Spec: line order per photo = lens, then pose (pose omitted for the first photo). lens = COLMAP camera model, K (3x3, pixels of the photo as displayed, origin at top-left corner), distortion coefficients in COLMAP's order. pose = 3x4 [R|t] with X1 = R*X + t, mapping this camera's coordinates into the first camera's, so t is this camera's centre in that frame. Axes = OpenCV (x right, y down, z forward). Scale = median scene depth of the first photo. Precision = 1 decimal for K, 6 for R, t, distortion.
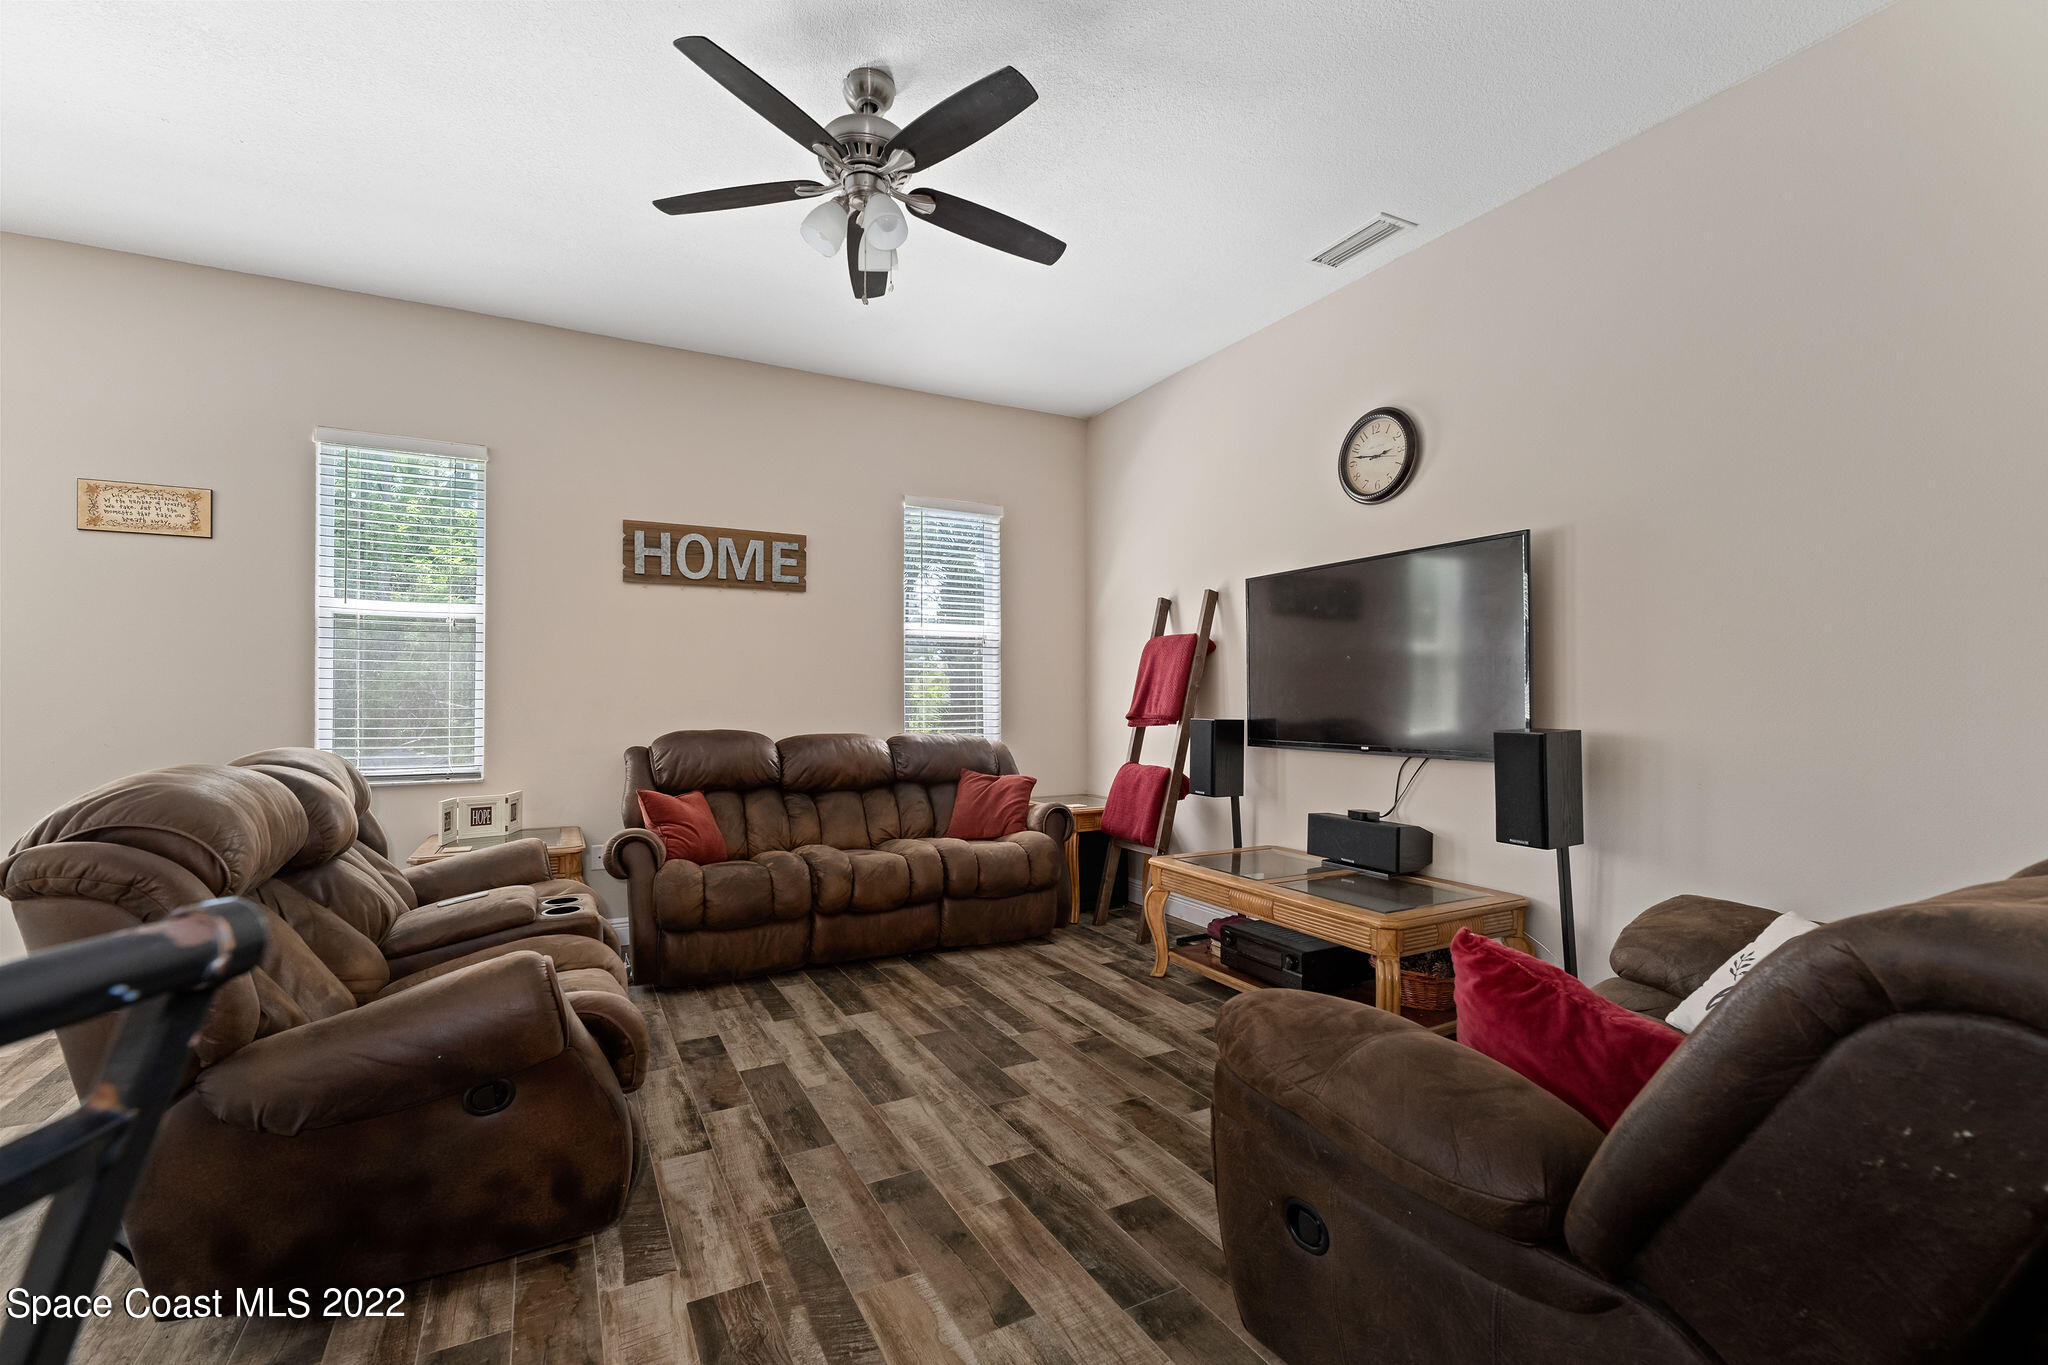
lens RADIAL K [[881.7, 0, 1020.8], [0, 881.7, 683.6], [0, 0, 1]] dist [0.001145, 0.000025]
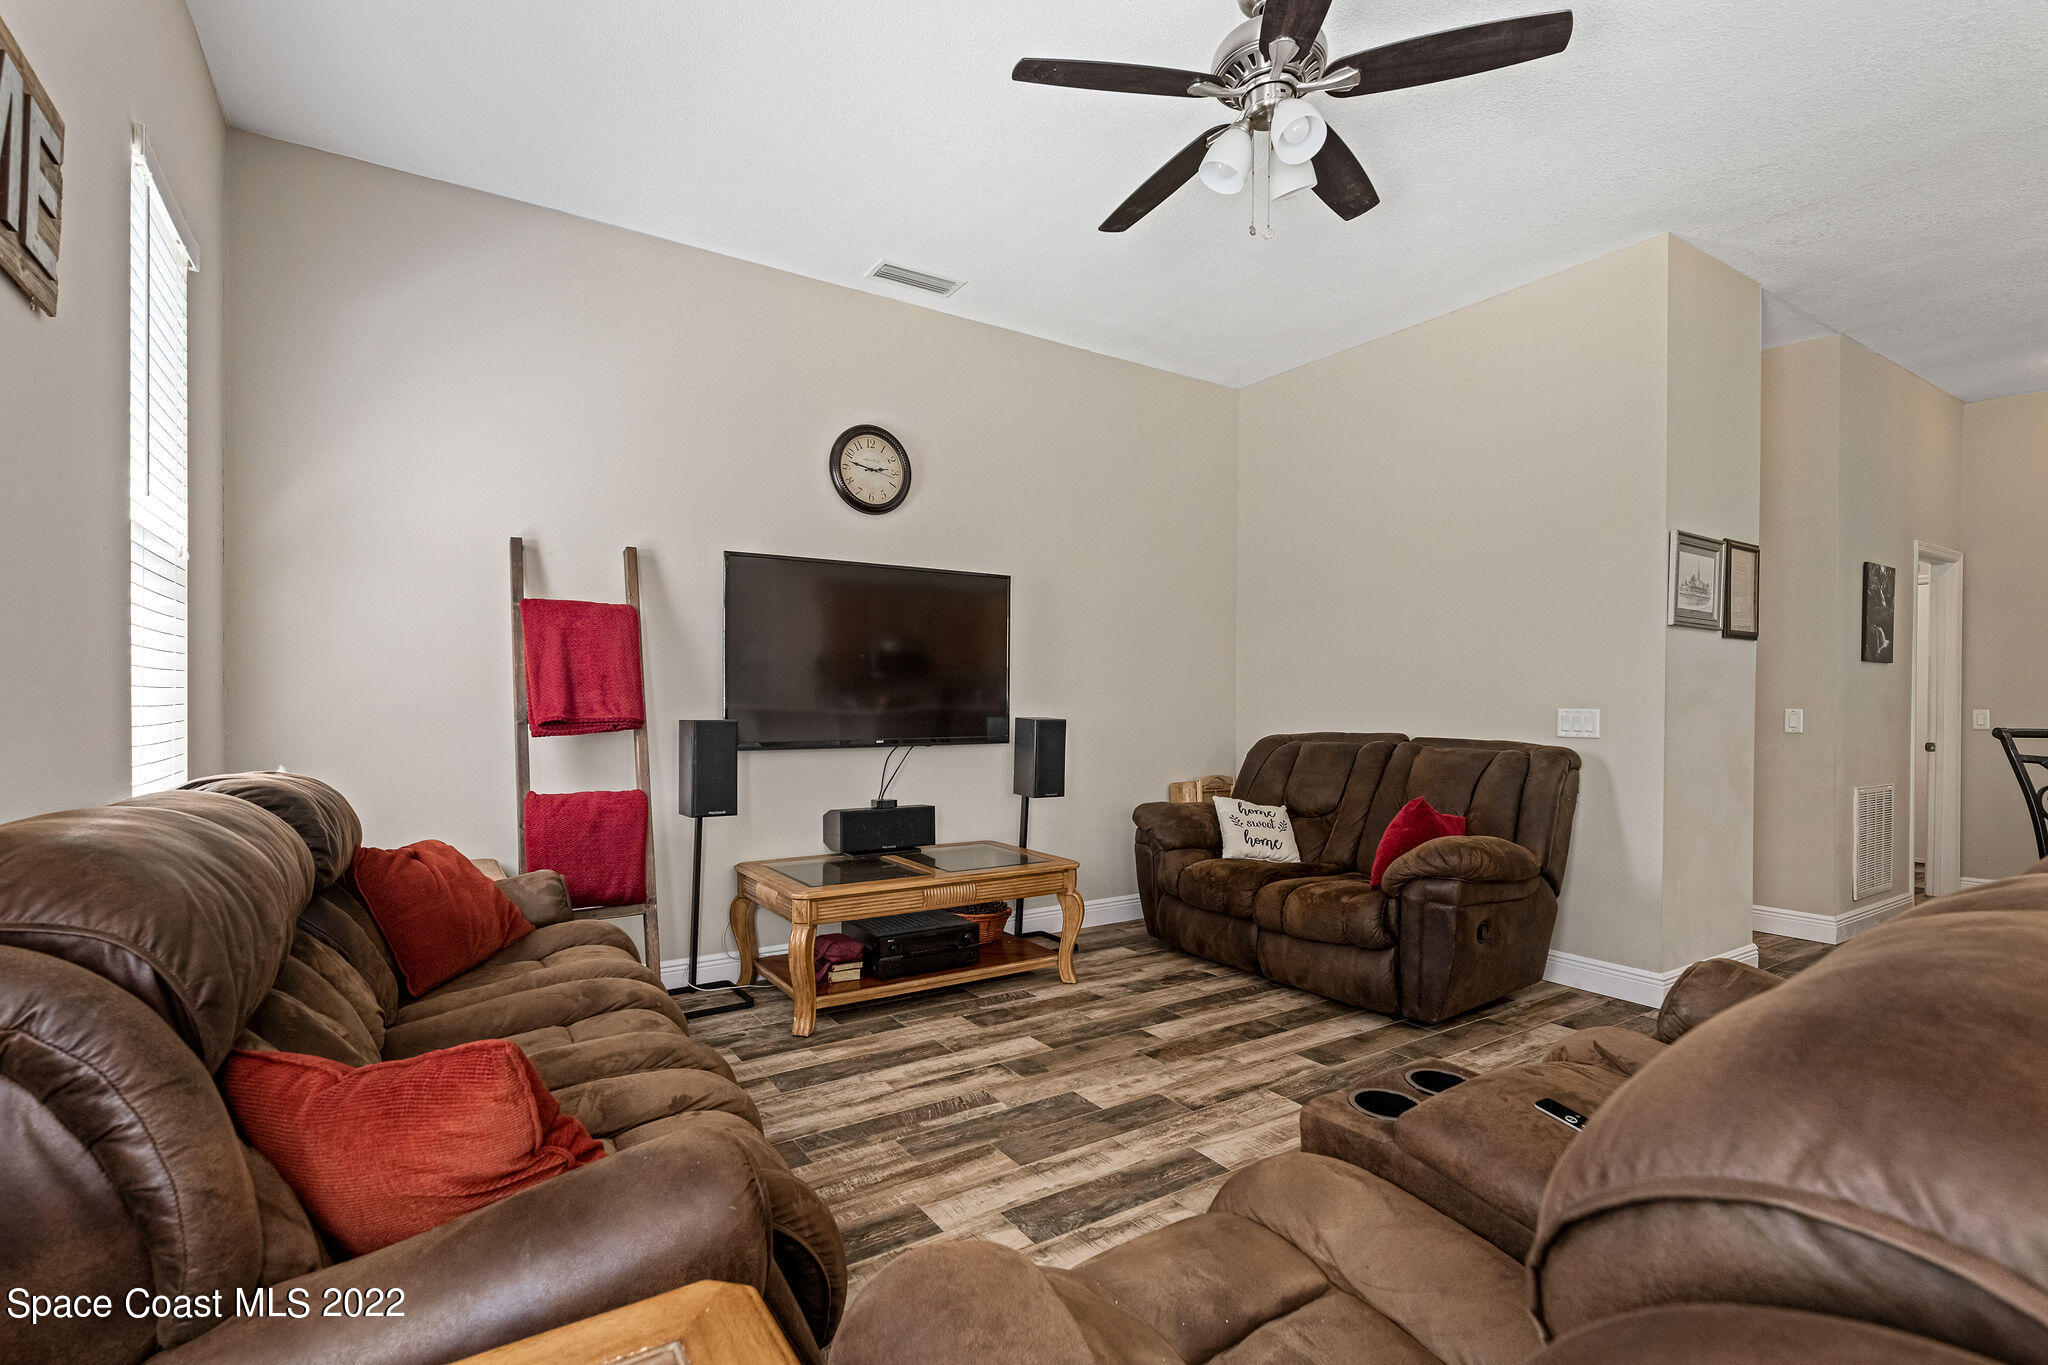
lens RADIAL K [[934.6, 0, 1018.8], [0, 934.6, 694.1], [0, 0, 1]] dist [0.001379, 0.000014]
pose [[-0.086195, 0.004676, 0.996267, -0.855815], [-0.022224, 0.999731, -0.006615, 0.022310], [-0.996030, -0.022711, -0.086068, 1.048549]]
